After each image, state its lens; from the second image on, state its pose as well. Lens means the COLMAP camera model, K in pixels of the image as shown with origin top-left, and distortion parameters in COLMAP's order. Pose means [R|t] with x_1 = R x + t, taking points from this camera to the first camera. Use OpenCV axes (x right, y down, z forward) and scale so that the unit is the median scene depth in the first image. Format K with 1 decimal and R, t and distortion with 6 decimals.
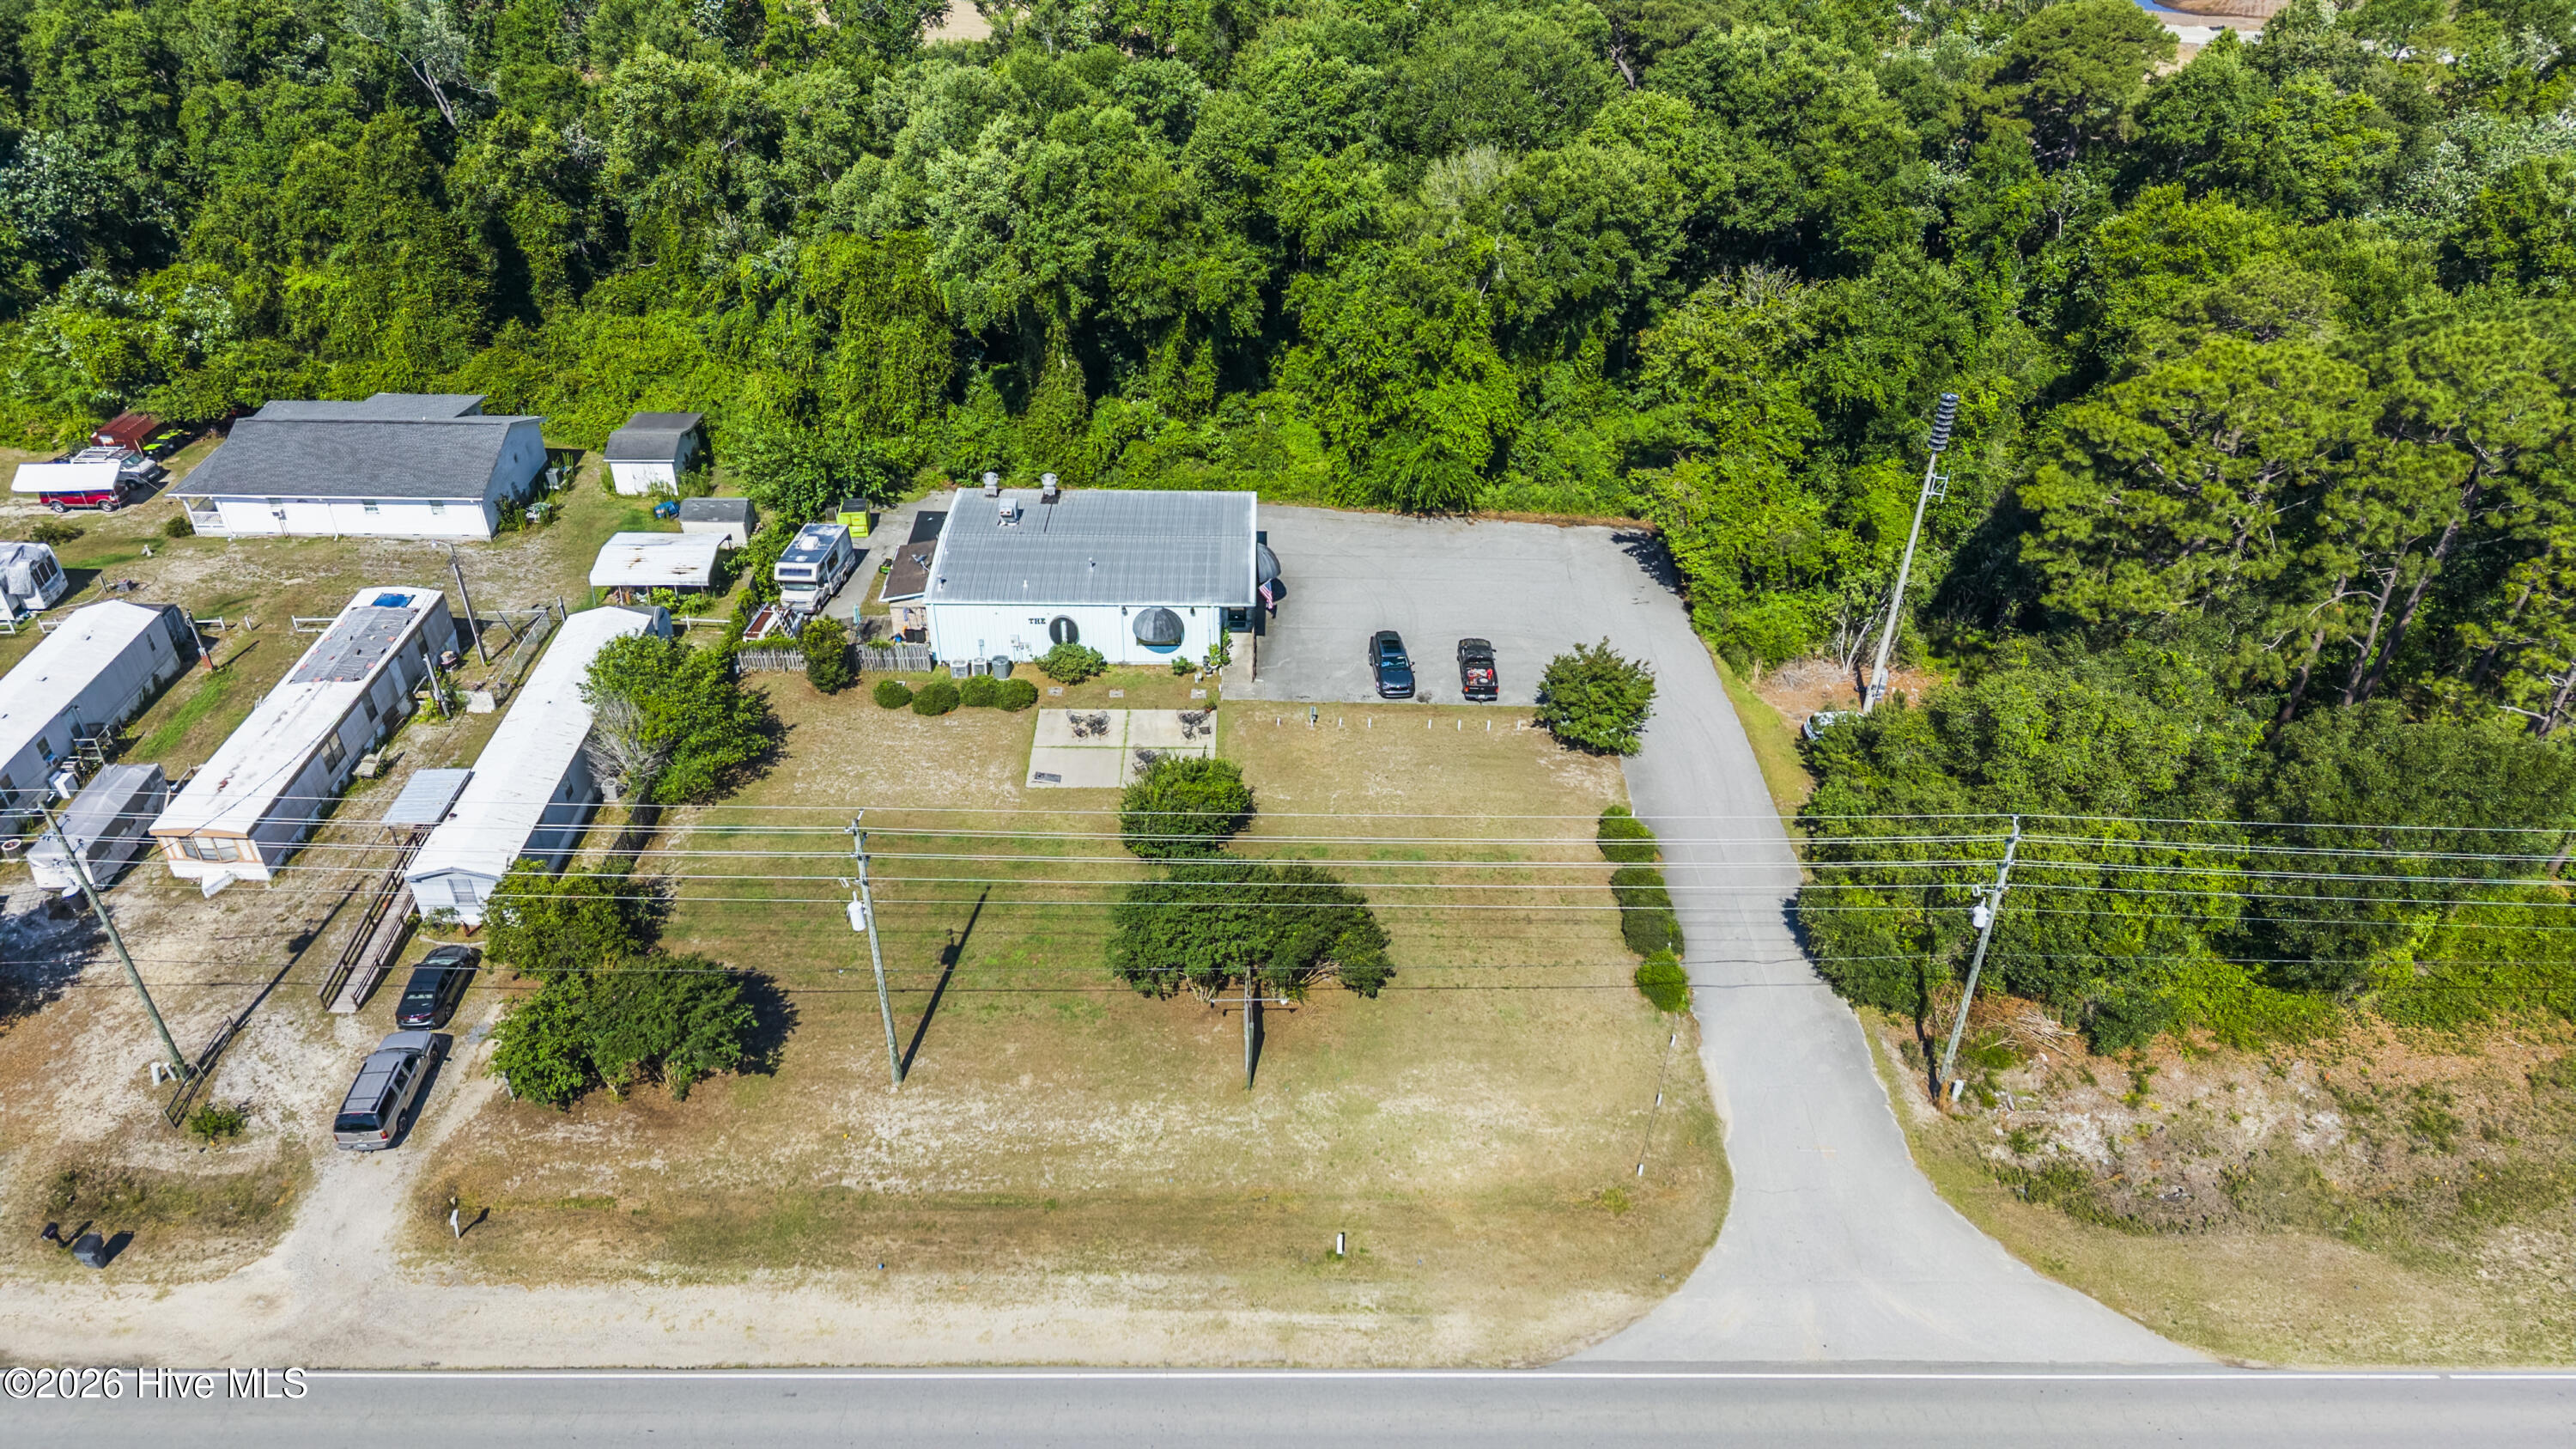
lens RADIAL K [[1711.3, 0, 1279.0], [0, 1711.3, 734.6], [0, 0, 1]] dist [0.031325, -0.025884]
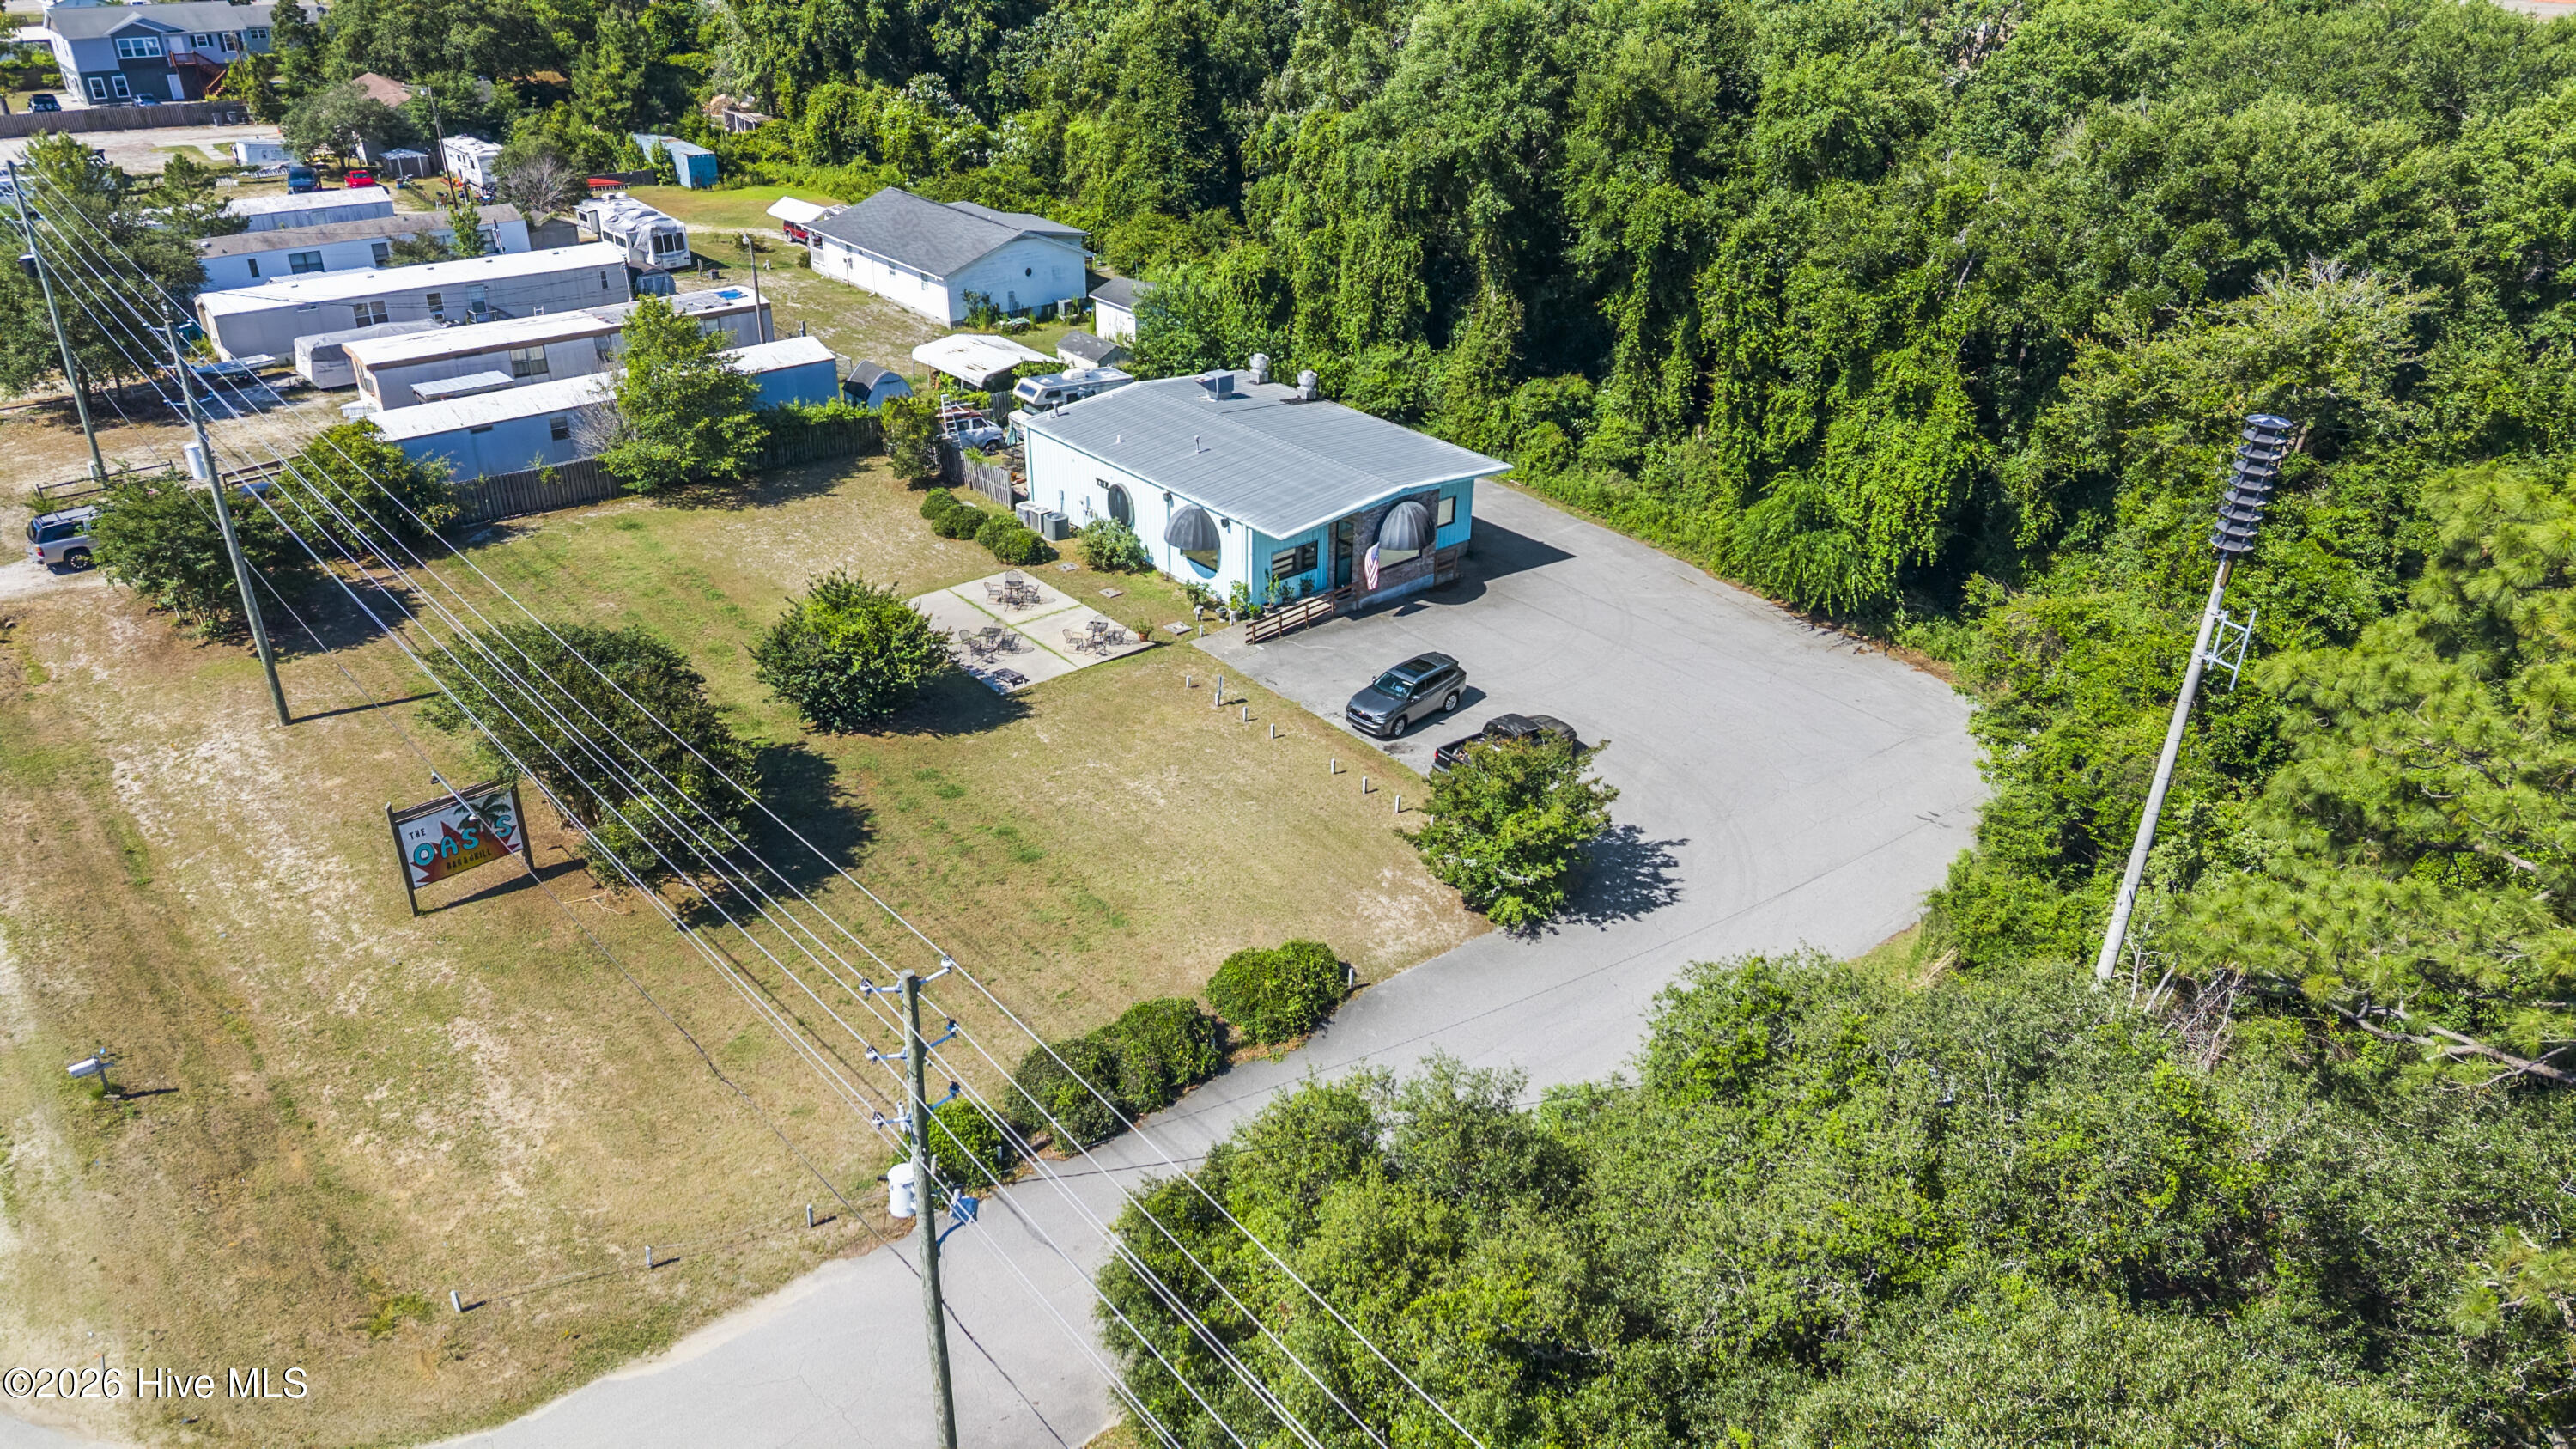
lens RADIAL K [[1711.3, 0, 1281.8], [0, 1711.3, 714.0], [0, 0, 1]] dist [0.031325, -0.025884]
pose [[0.653125, 0.352274, -0.670322, 0.552380], [-0.450991, 0.892045, 0.029375, -0.036772], [0.608305, 0.283124, 0.741489, 0.570705]]
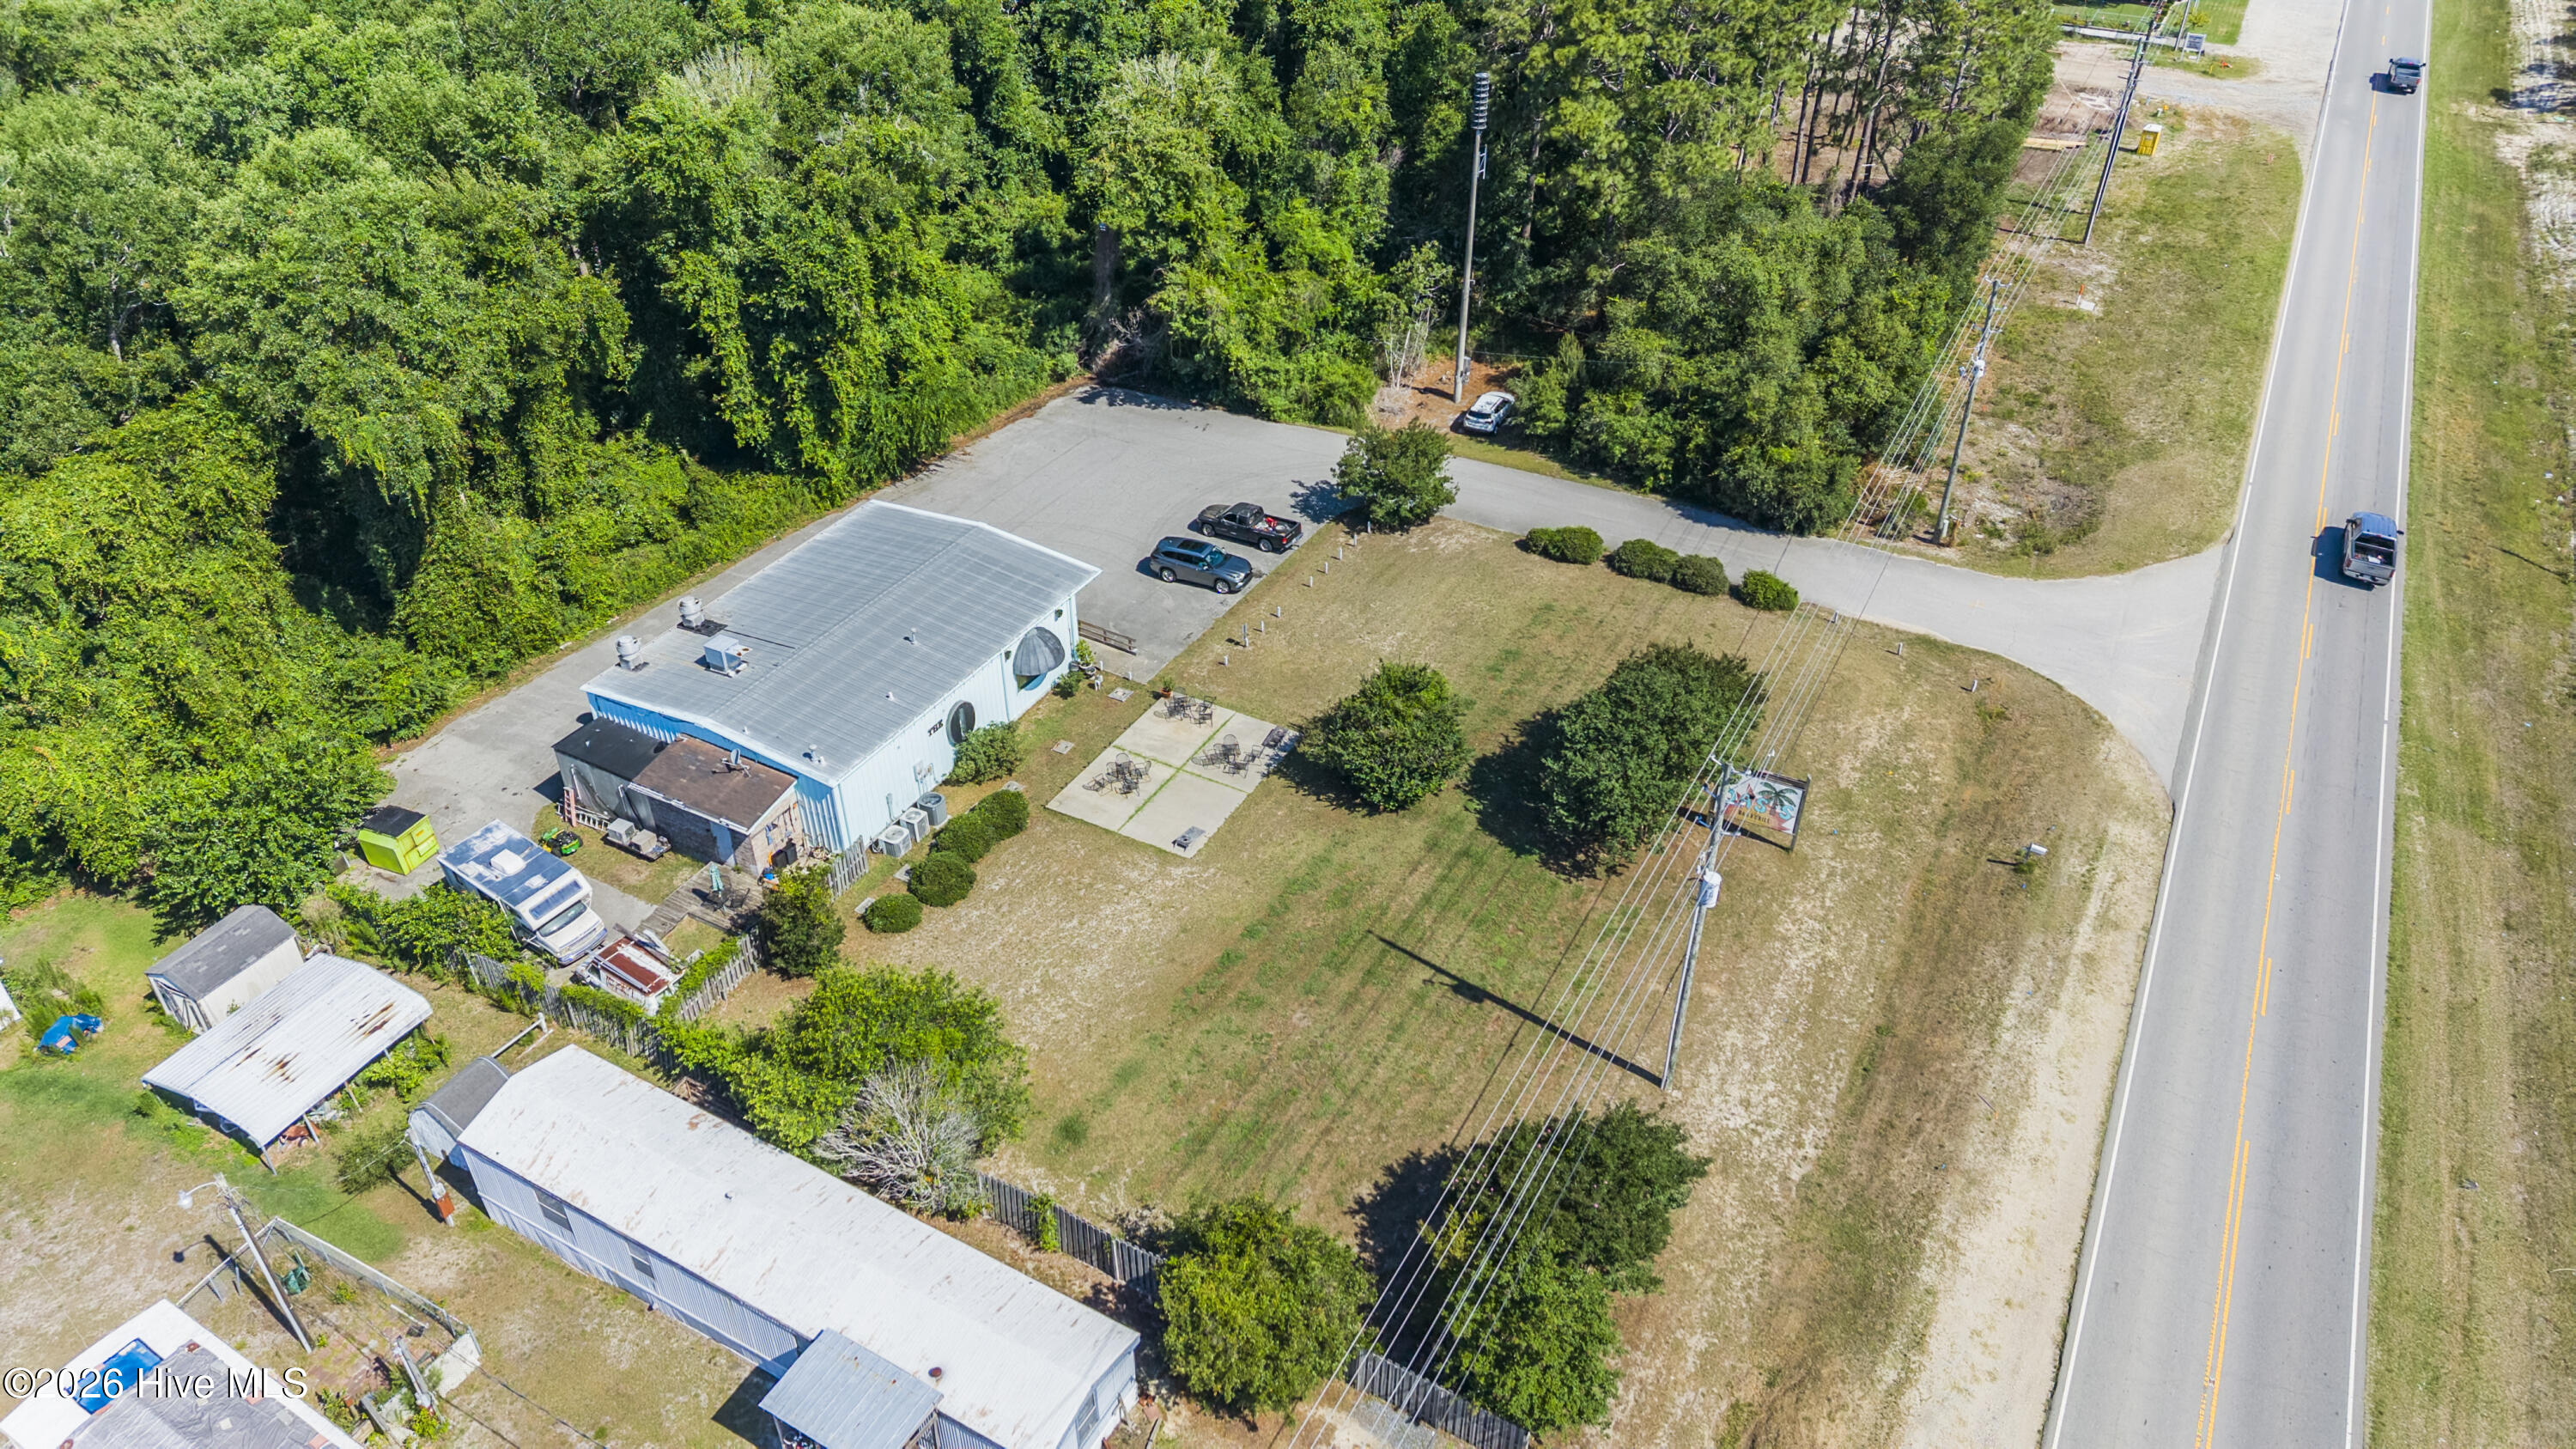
lens RADIAL K [[1711.3, 0, 1284.9], [0, 1711.3, 745.7], [0, 0, 1]] dist [0.031325, -0.025884]
pose [[0.488091, -0.531618, 0.692206, -0.673596], [0.513014, 0.816373, 0.265240, -0.206511], [-0.706105, 0.225651, 0.671192, 0.457791]]
